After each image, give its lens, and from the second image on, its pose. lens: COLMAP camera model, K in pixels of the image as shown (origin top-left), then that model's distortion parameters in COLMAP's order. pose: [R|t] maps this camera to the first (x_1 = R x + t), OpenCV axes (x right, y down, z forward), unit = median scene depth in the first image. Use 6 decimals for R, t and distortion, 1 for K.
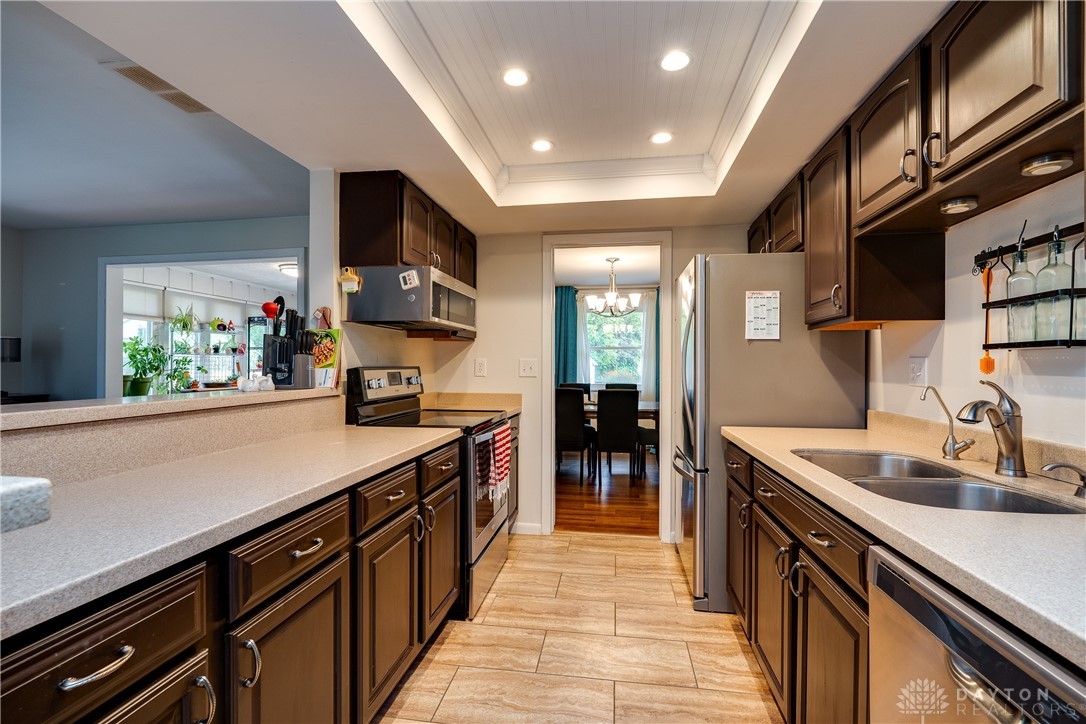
lens RADIAL K [[495.1, 0, 545.0], [0, 495.1, 365.4], [0, 0, 1]] dist [-0.000701, -0.000003]
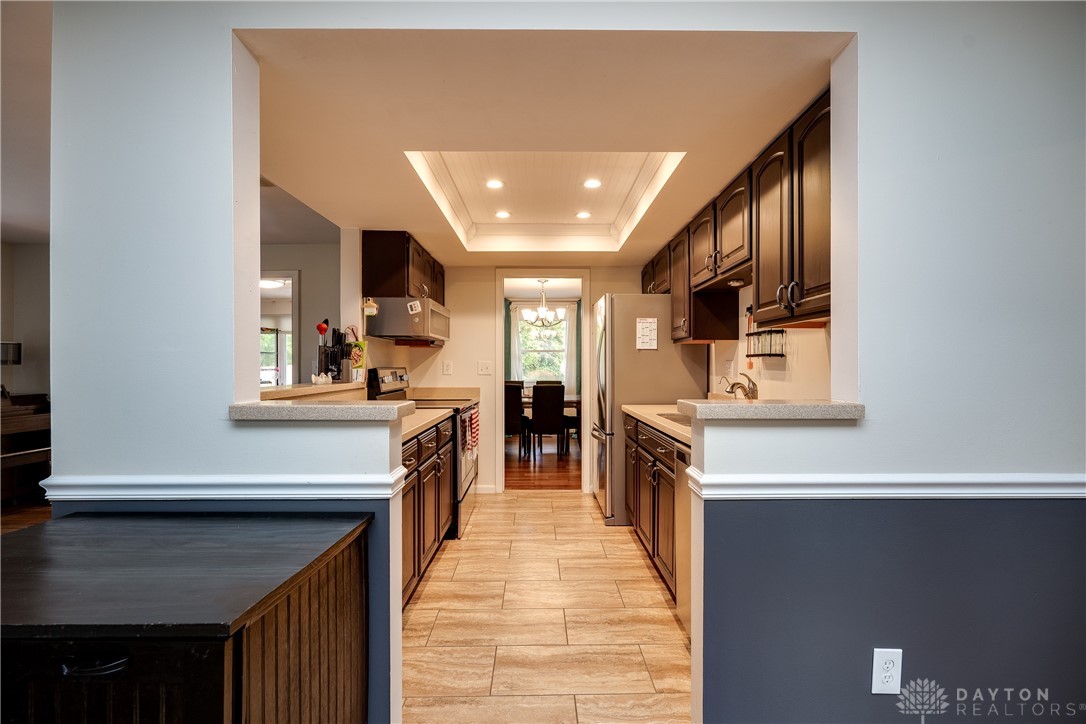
lens RADIAL K [[495.1, 0, 545.0], [0, 495.1, 365.4], [0, 0, 1]] dist [-0.000701, -0.000003]
pose [[0.986632, -0.003626, 0.162927, -0.126953], [0.003680, 0.999993, -0.000030, -0.001752], [-0.162925, 0.000629, 0.986638, -0.465896]]
